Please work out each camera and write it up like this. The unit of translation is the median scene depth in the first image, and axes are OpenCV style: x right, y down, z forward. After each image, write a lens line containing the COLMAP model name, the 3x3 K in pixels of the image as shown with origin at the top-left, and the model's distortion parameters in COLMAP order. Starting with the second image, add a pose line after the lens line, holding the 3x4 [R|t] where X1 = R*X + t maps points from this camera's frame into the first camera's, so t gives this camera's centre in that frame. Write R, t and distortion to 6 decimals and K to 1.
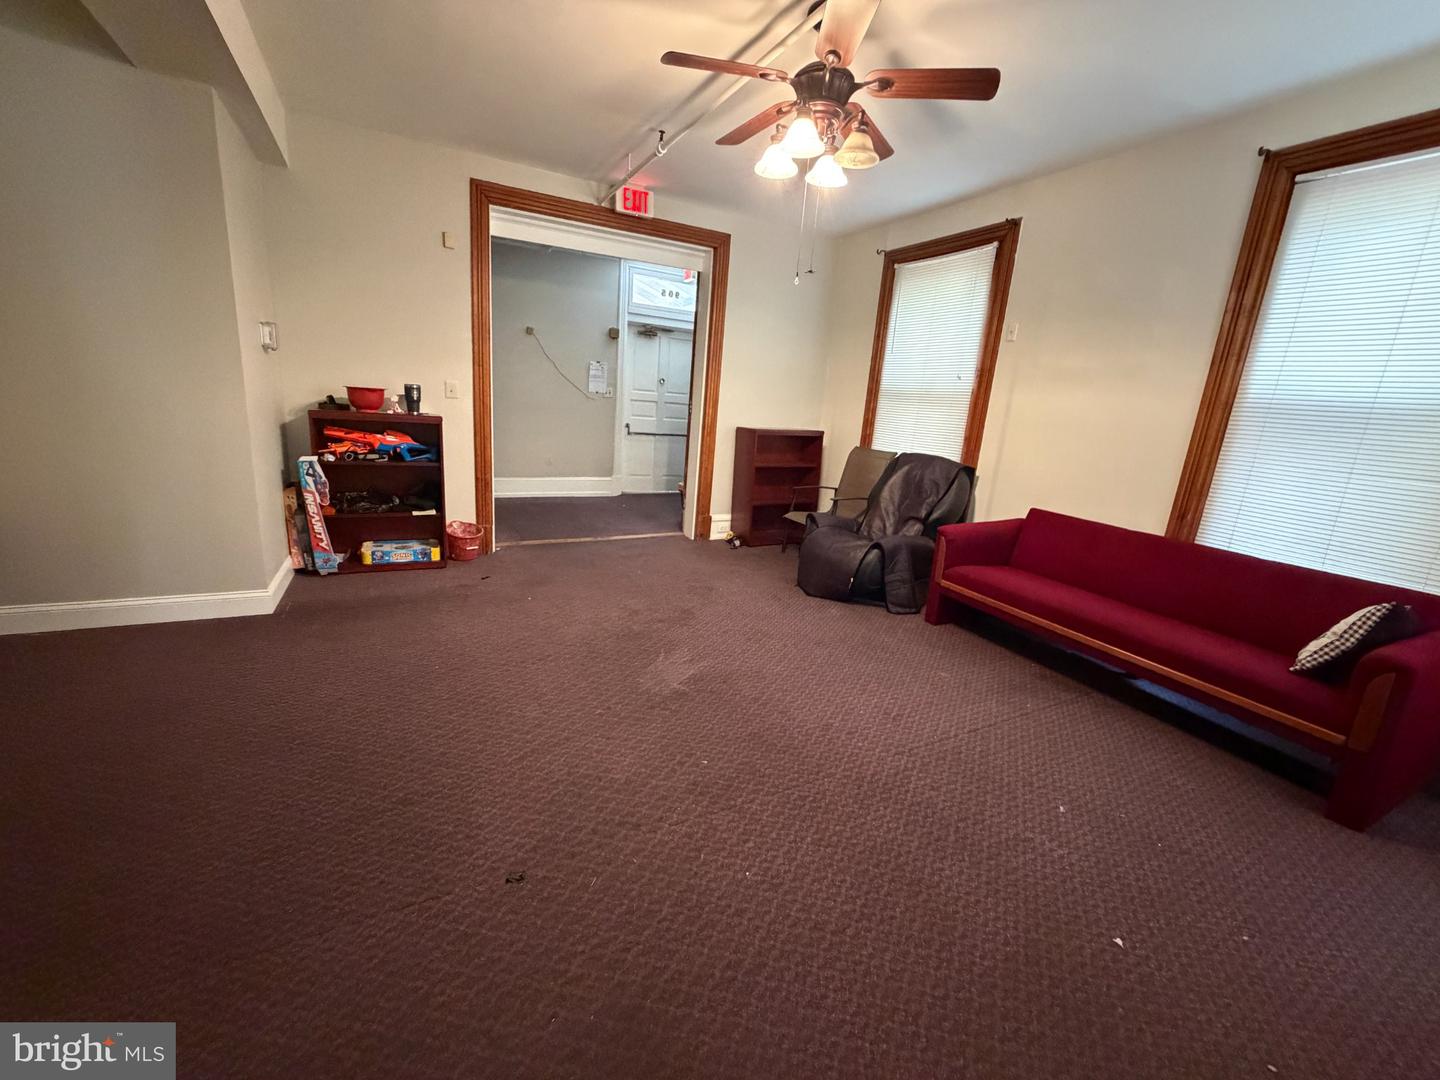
lens RADIAL K [[576.8, 0, 718.1], [0, 576.8, 540.1], [0, 0, 1]] dist [0.002080, 0.000451]
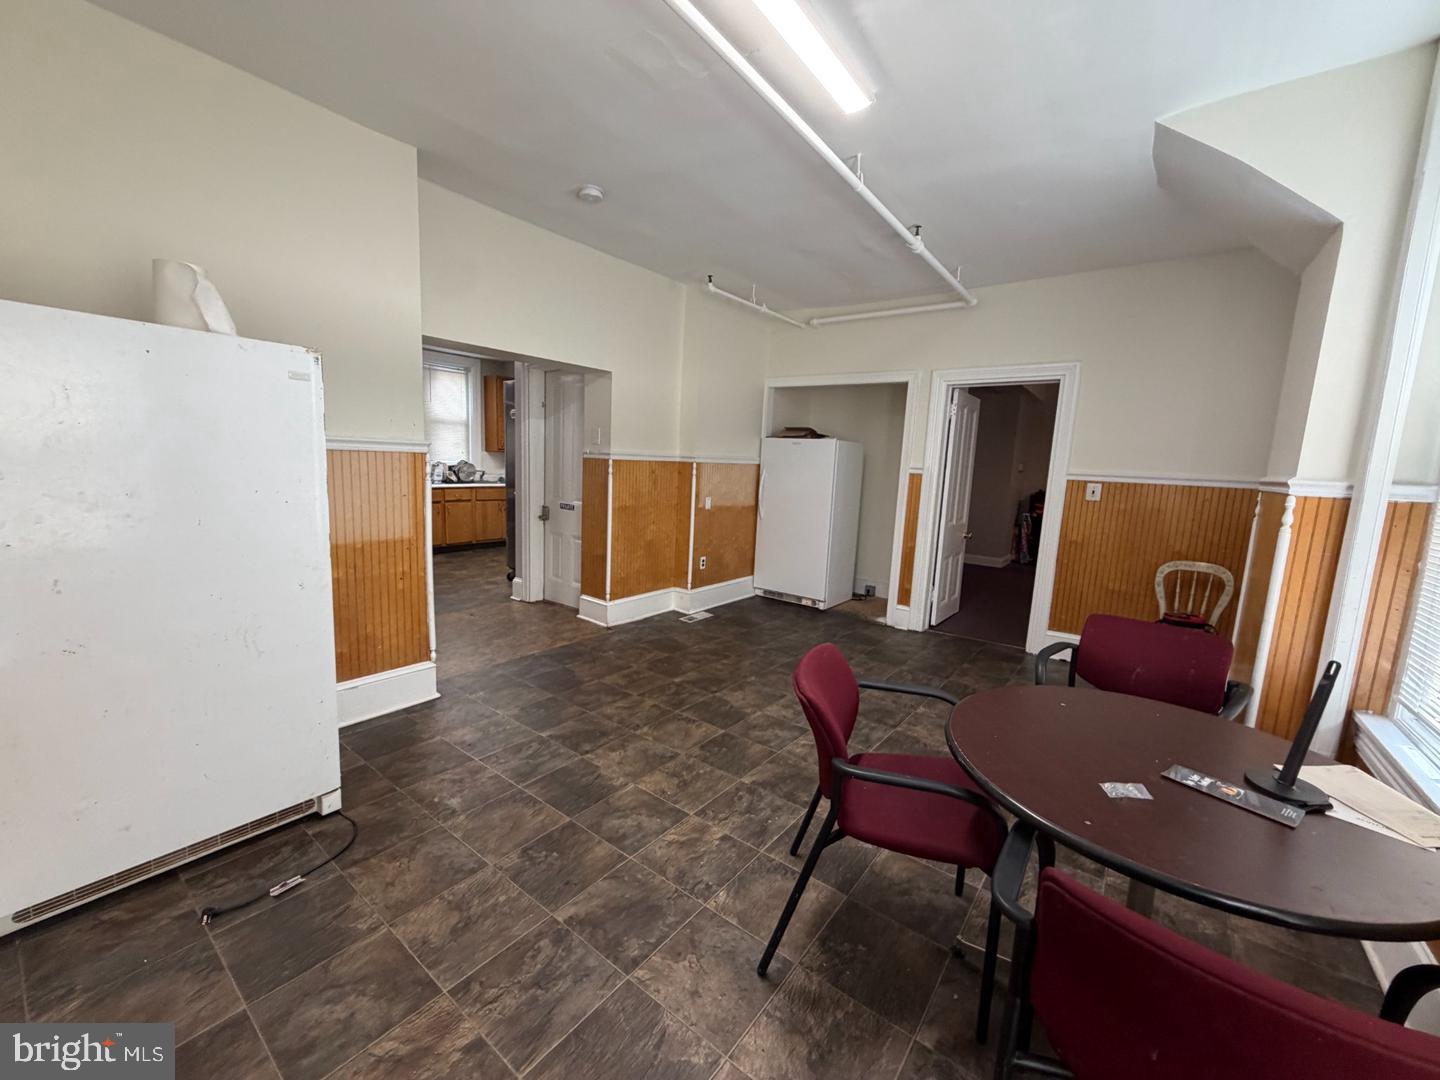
lens RADIAL K [[576.8, 0, 718.1], [0, 576.8, 540.1], [0, 0, 1]] dist [0.002080, 0.000451]
pose [[0.425676, 0.074252, -0.901824, 0.840716], [-0.227149, 0.973484, -0.027067, 0.290390], [0.875901, 0.216370, 0.431255, -1.041190]]
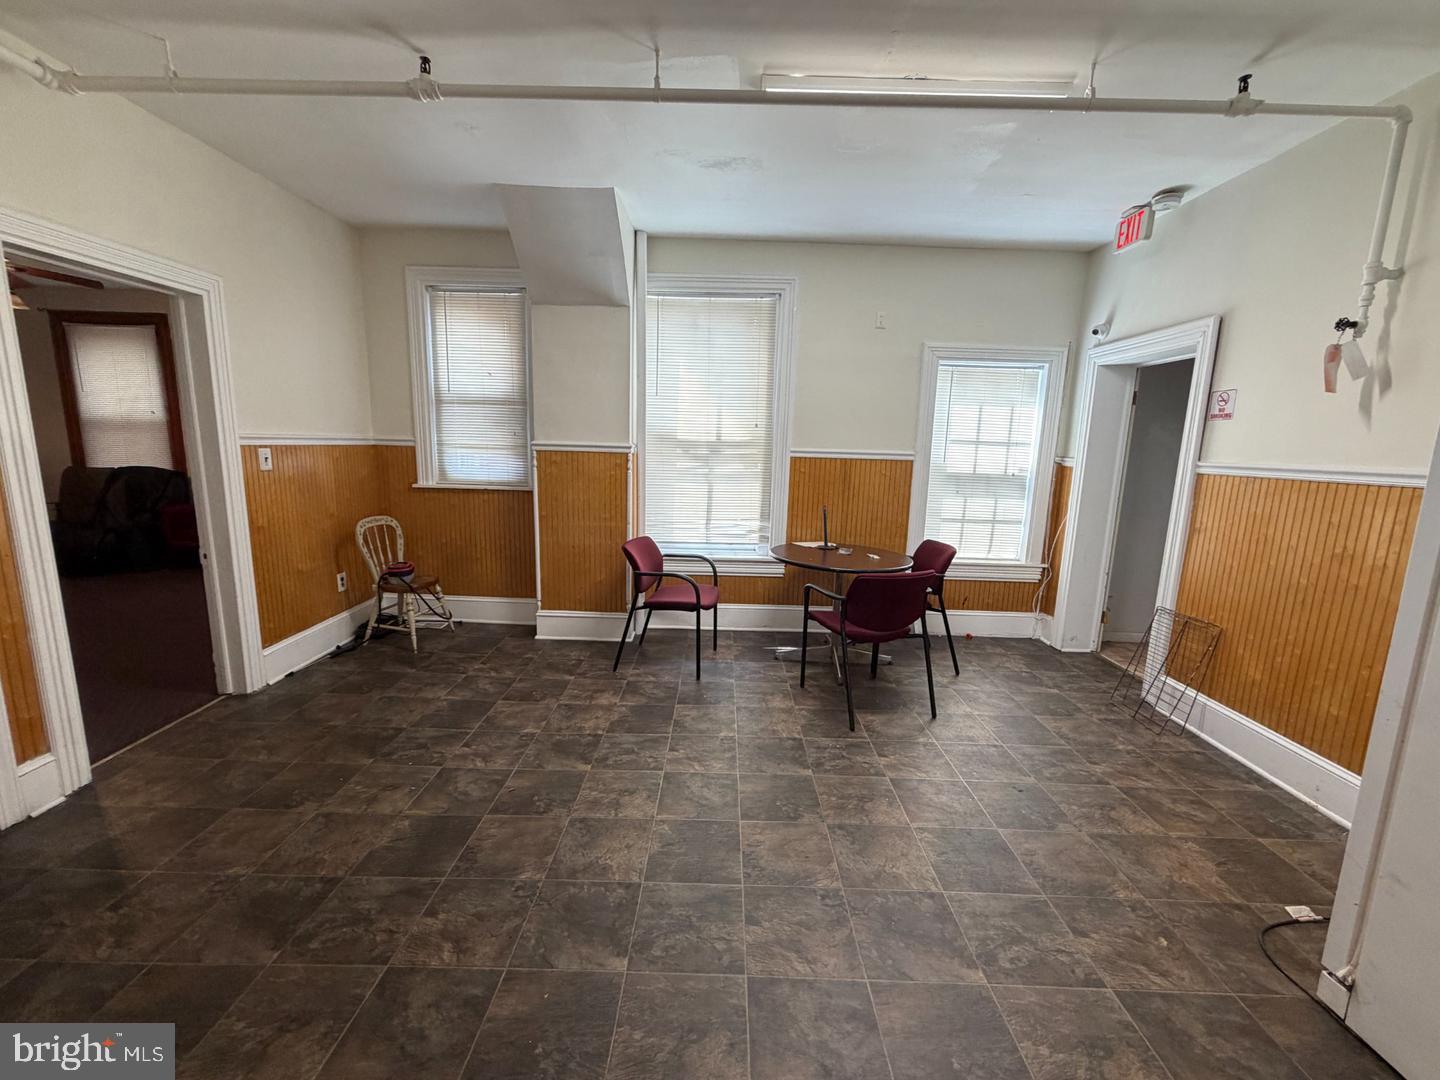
lens RADIAL K [[576.9, 0, 714.9], [0, 576.9, 546.9], [0, 0, 1]] dist [0.000162, 0.000394]
pose [[0.479983, -0.213706, 0.850850, -0.225977], [0.213197, 0.969215, 0.123167, 0.179041], [-0.850978, 0.122281, 0.510768, -0.955907]]
